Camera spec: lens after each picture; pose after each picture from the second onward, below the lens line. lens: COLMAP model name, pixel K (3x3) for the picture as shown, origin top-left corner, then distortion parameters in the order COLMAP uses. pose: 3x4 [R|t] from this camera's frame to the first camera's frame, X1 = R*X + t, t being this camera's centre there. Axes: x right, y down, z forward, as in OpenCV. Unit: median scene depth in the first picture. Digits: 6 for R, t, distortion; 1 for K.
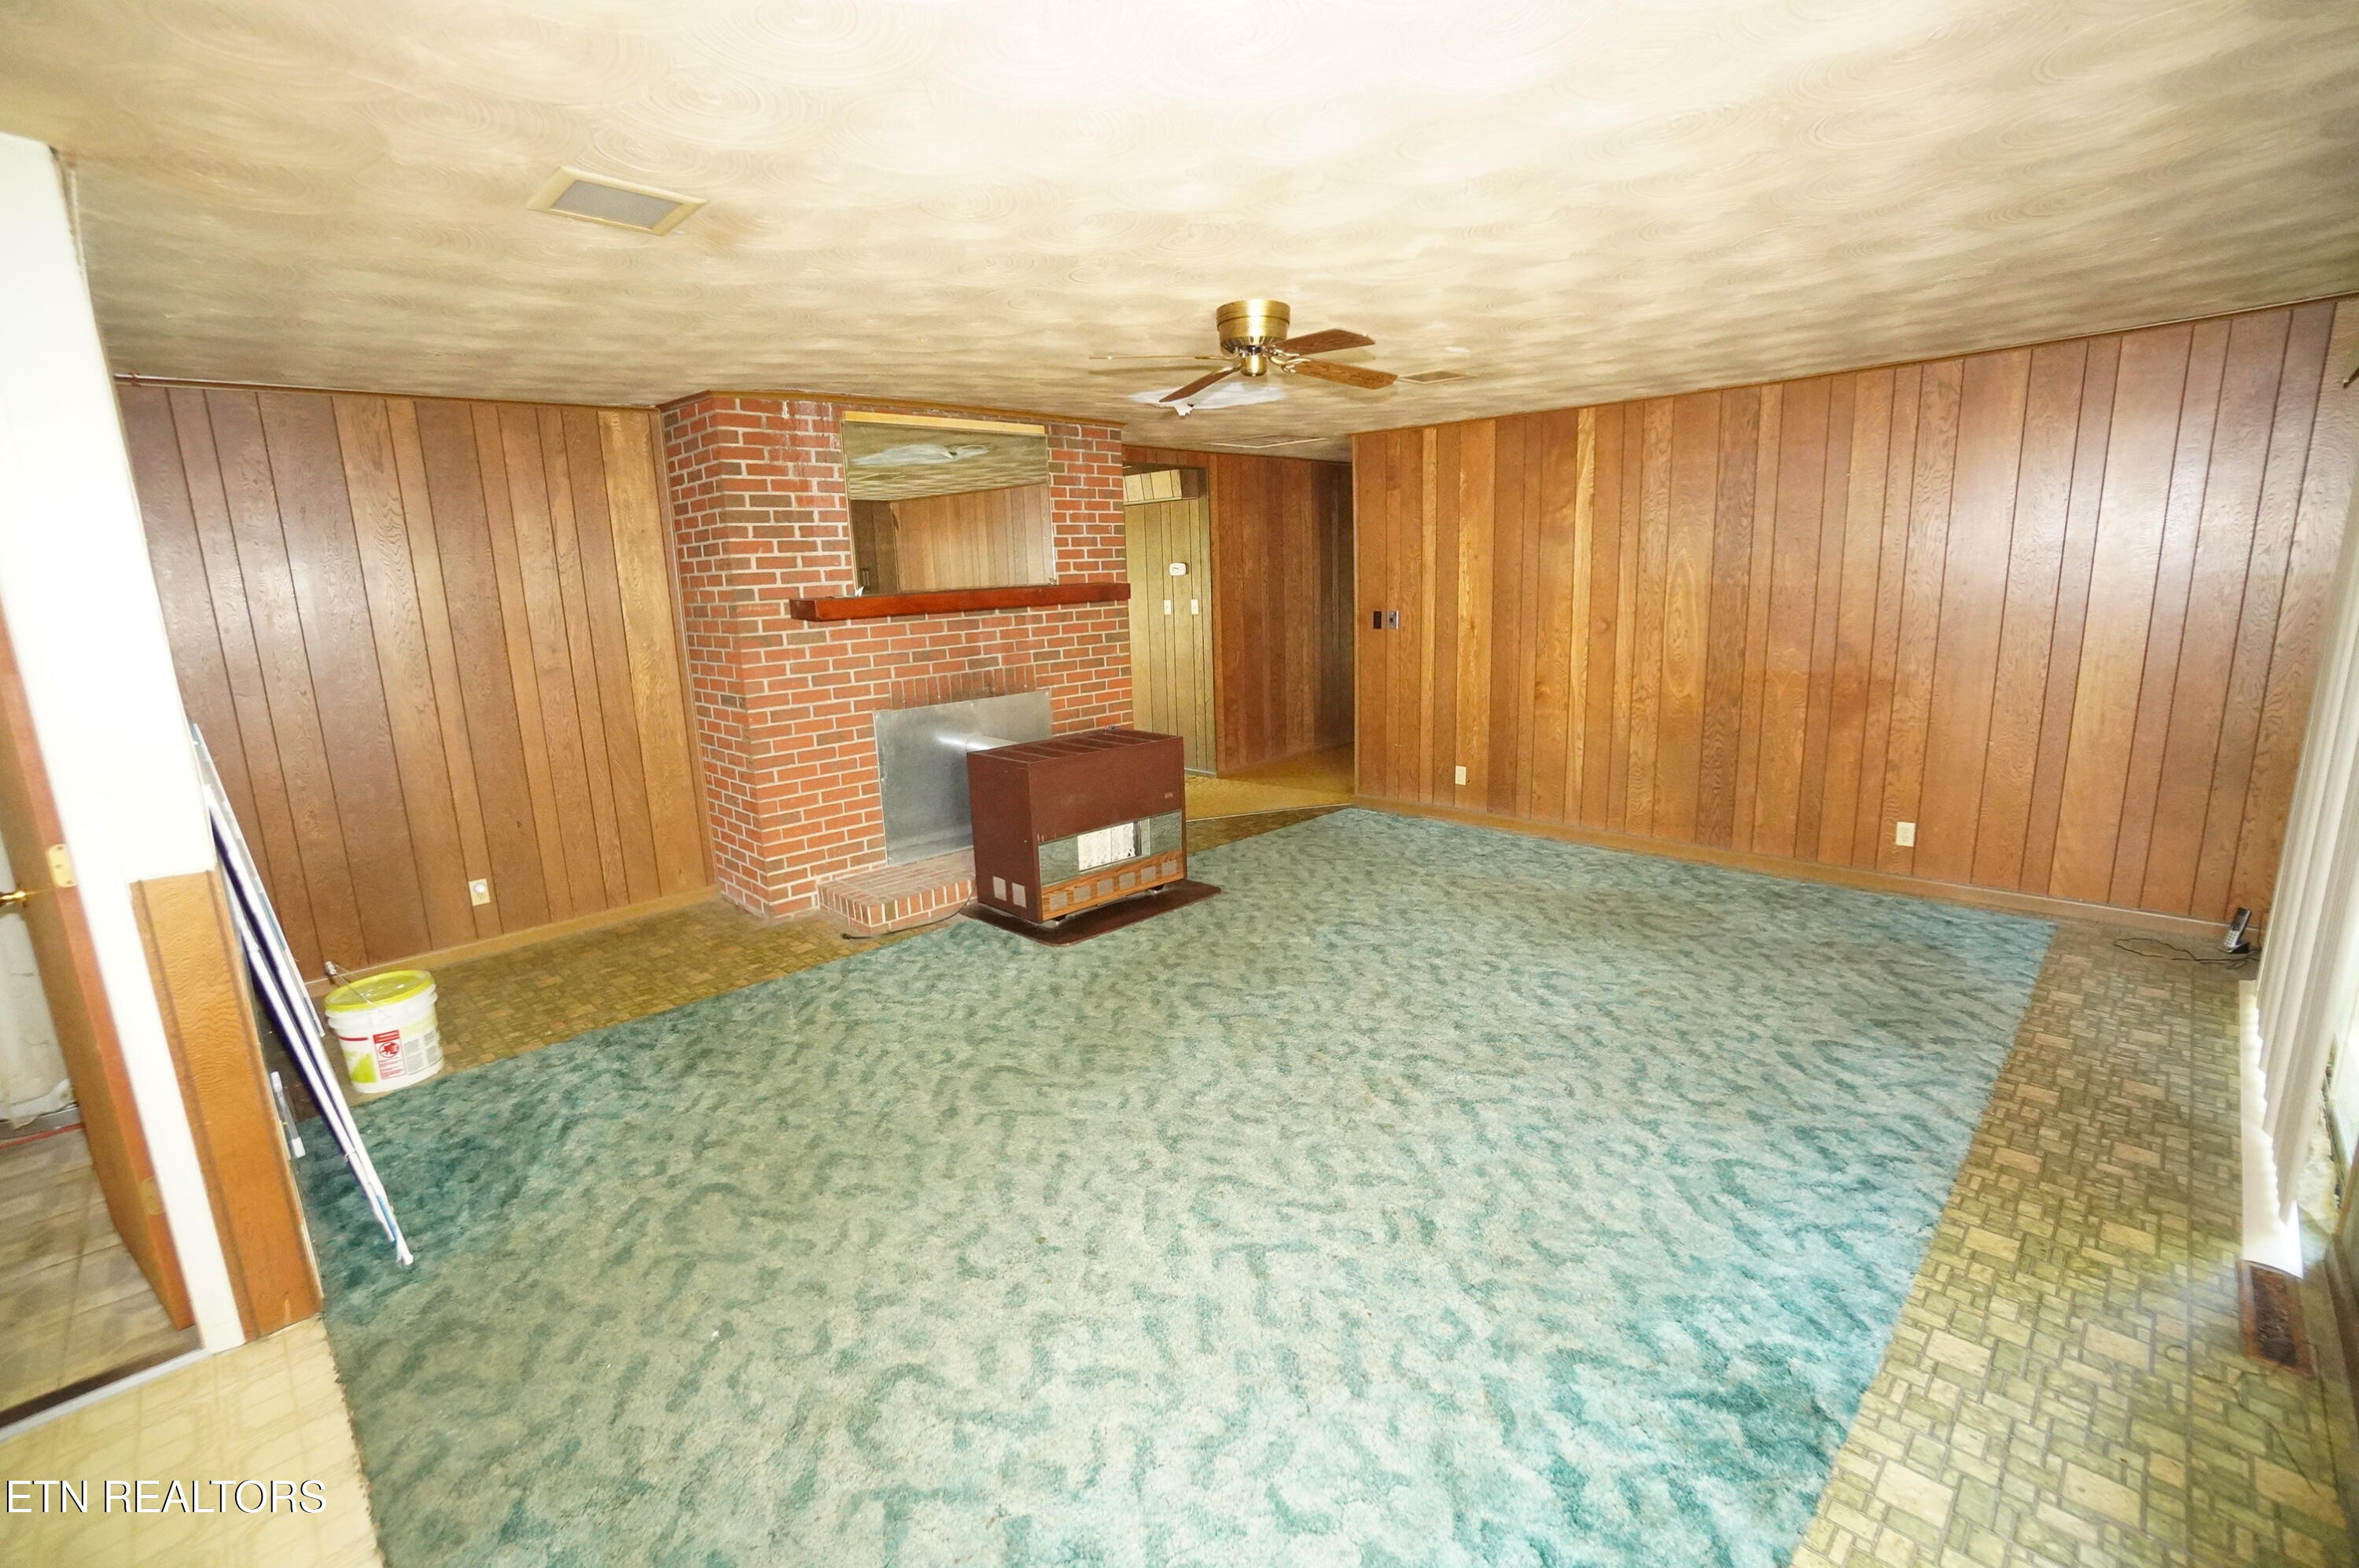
lens RADIAL K [[1042.6, 0, 1170.1], [0, 1042.6, 783.7], [0, 0, 1]] dist [-0.059813, 0.016786]
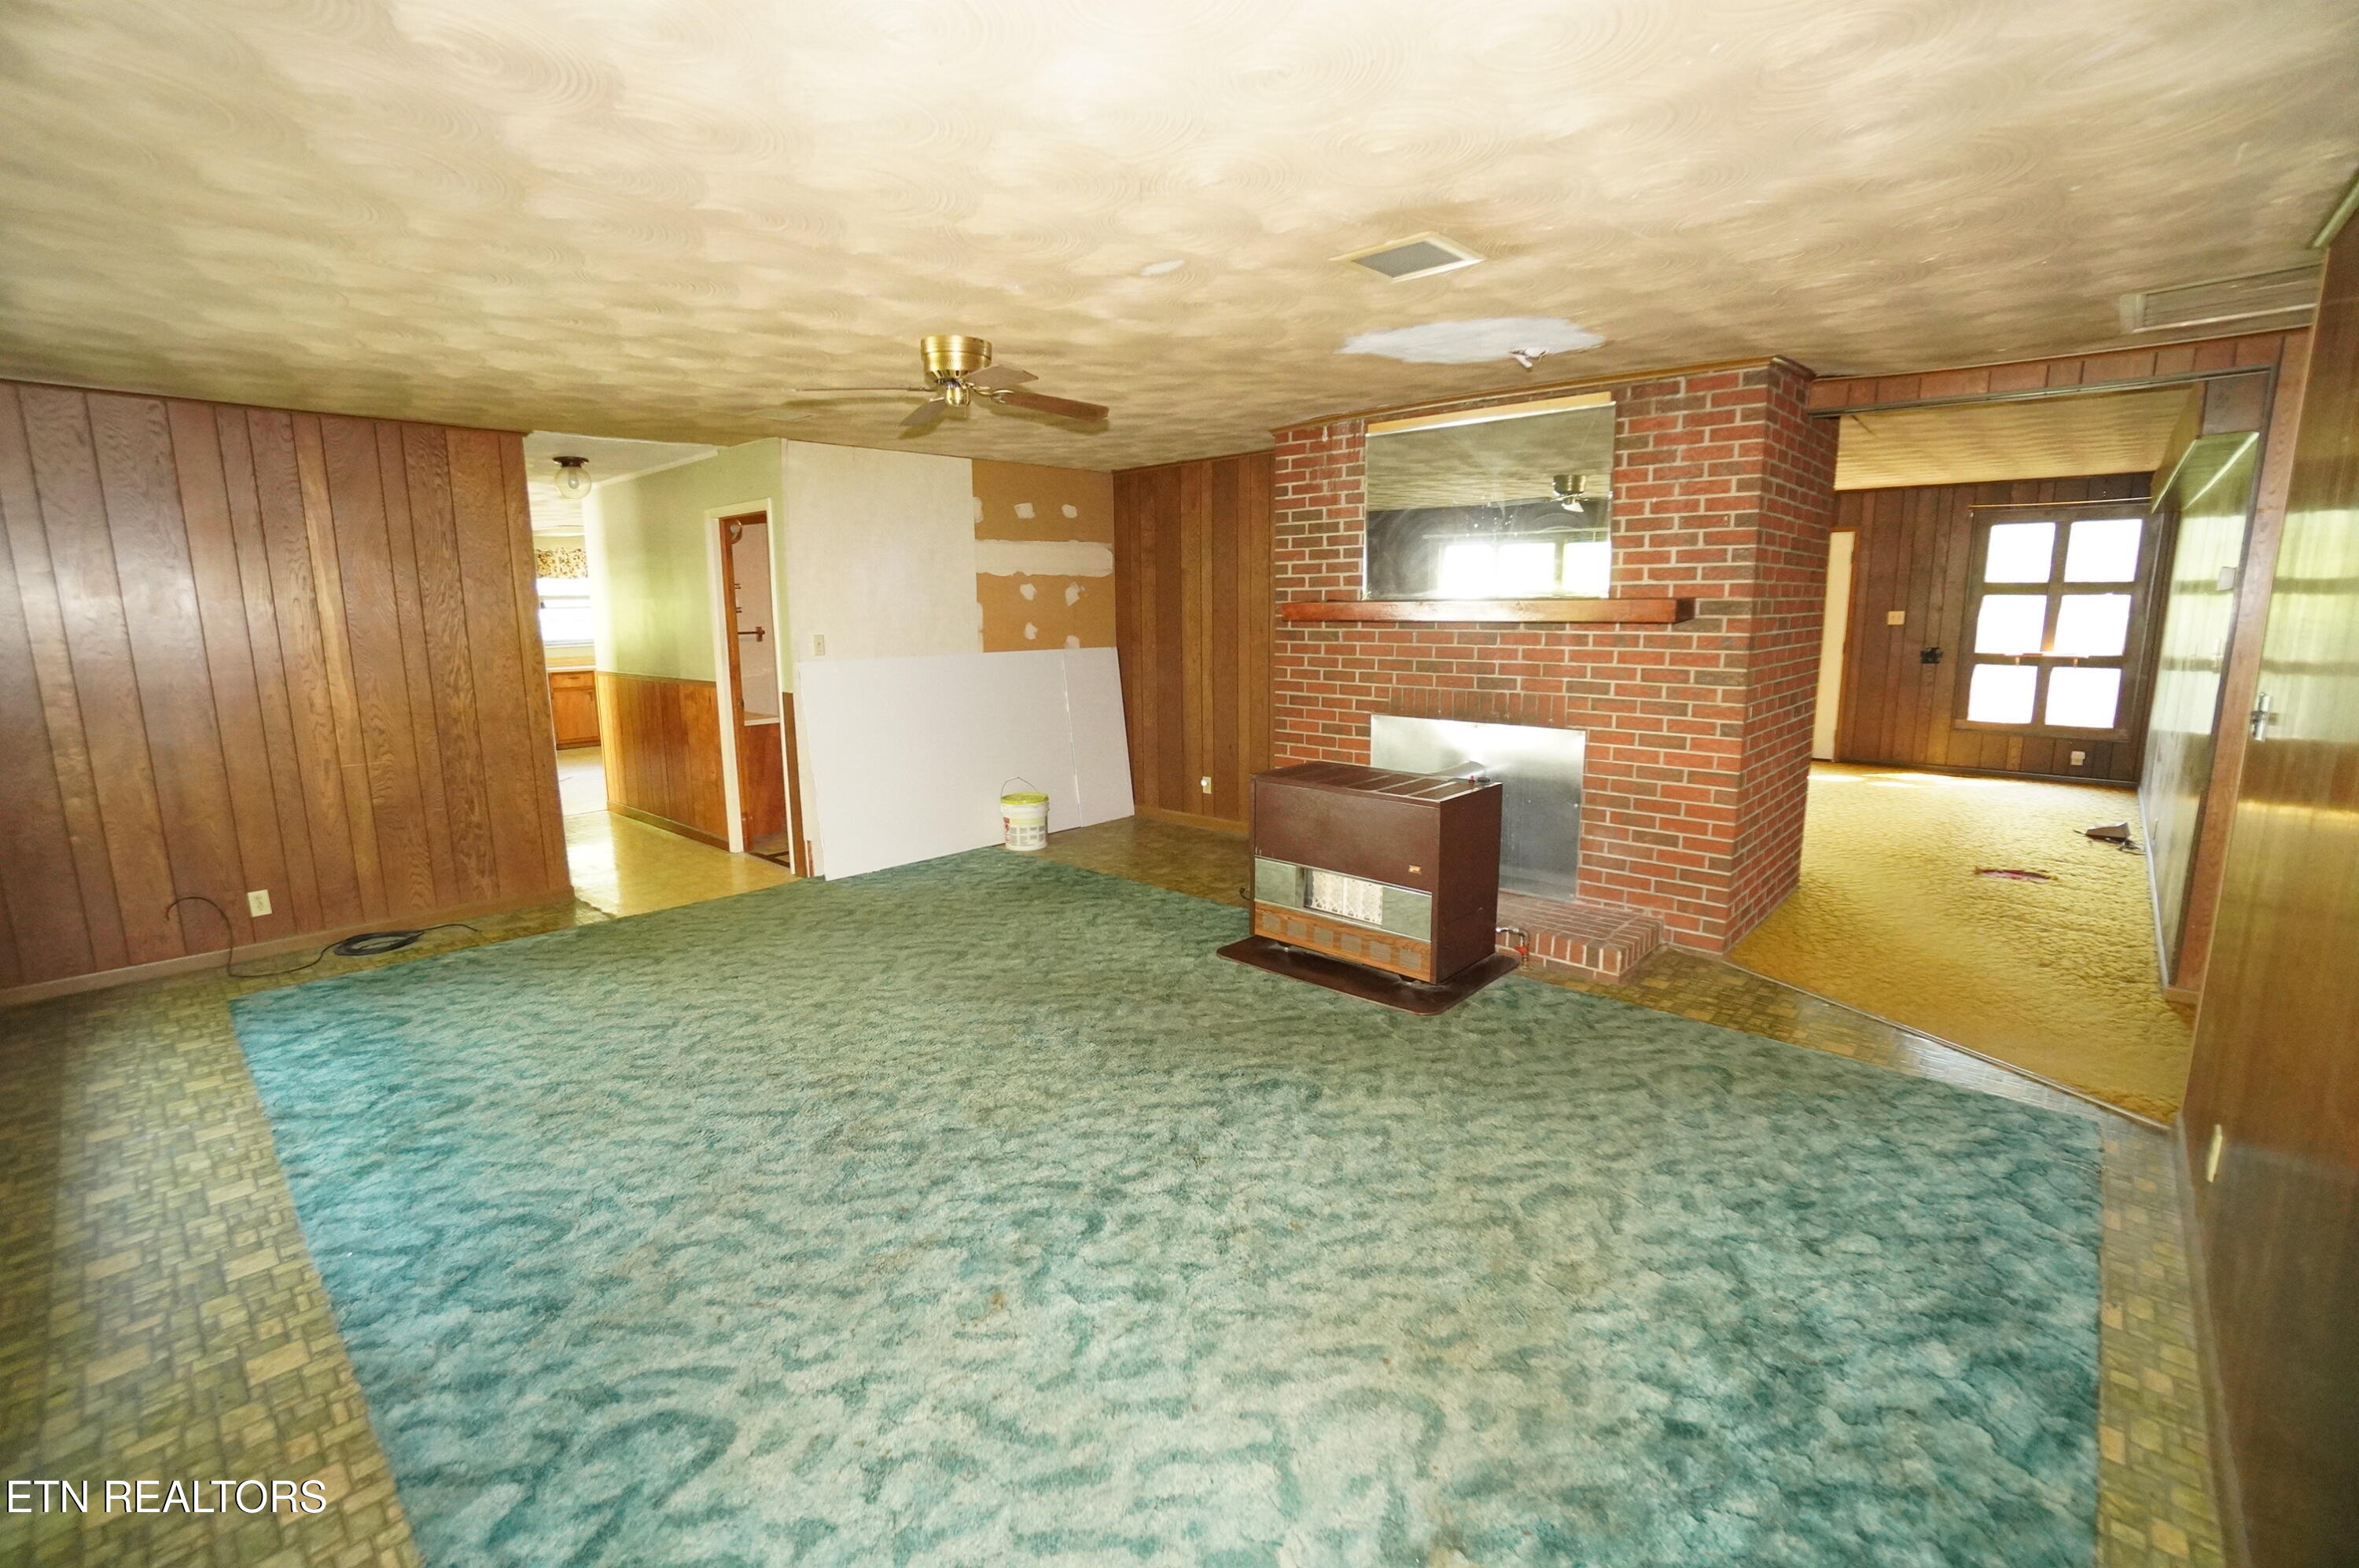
lens RADIAL K [[1042.6, 0, 1170.1], [0, 1042.6, 783.7], [0, 0, 1]] dist [-0.059813, 0.016786]
pose [[0.038243, 0.206329, -0.977735, 0.811950], [-0.191306, 0.961864, 0.195497, -0.183636], [0.980785, 0.179571, 0.076257, 0.815853]]
